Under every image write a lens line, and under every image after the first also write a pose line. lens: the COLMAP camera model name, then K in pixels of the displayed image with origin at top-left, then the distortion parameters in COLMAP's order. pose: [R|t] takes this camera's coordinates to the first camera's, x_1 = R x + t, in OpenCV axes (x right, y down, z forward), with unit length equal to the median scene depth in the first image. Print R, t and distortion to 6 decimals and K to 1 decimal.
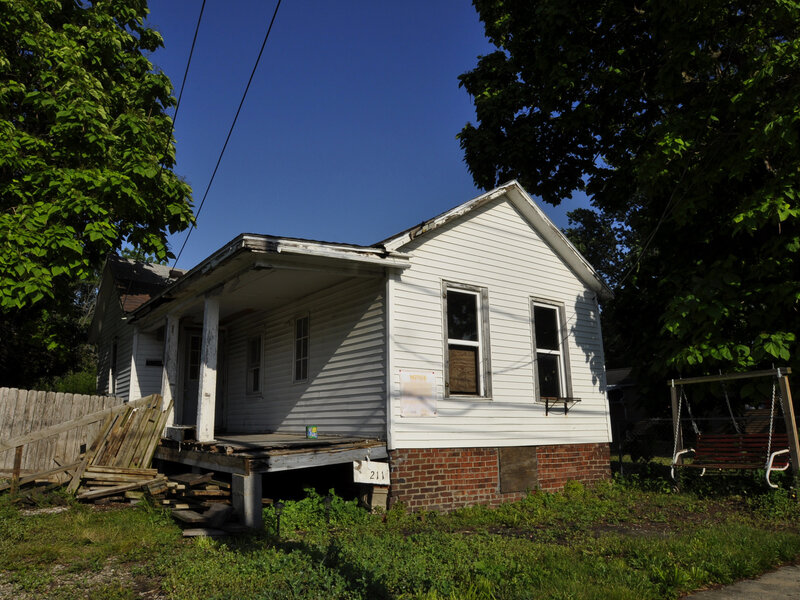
lens RADIAL K [[567.5, 0, 400.0], [0, 567.5, 300.0], [0, 0, 1]] dist [-0.031206, -0.001972]
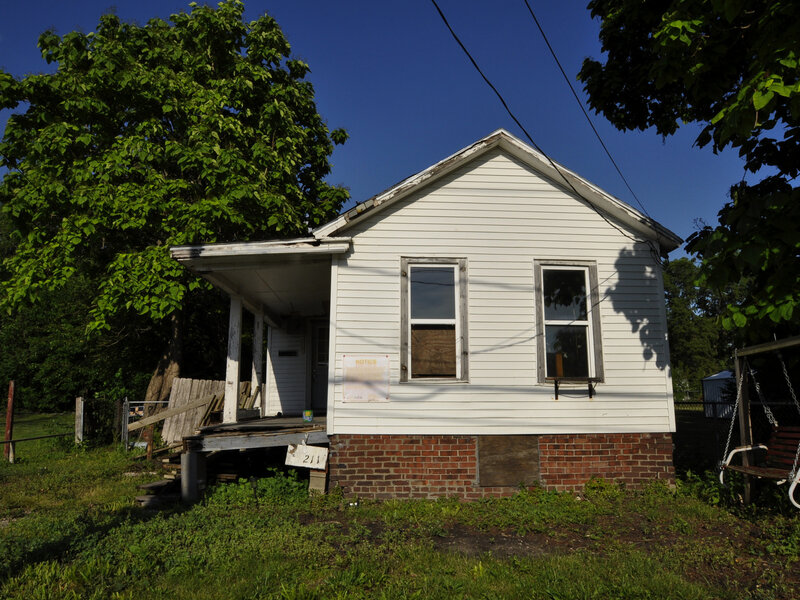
lens RADIAL K [[567.5, 0, 400.0], [0, 567.5, 300.0], [0, 0, 1]] dist [-0.031206, -0.001972]
pose [[0.856296, -0.091300, -0.508353, 0.531734], [0.111045, 0.993778, 0.008569, 0.025926], [0.504408, -0.063788, 0.861106, 0.177573]]
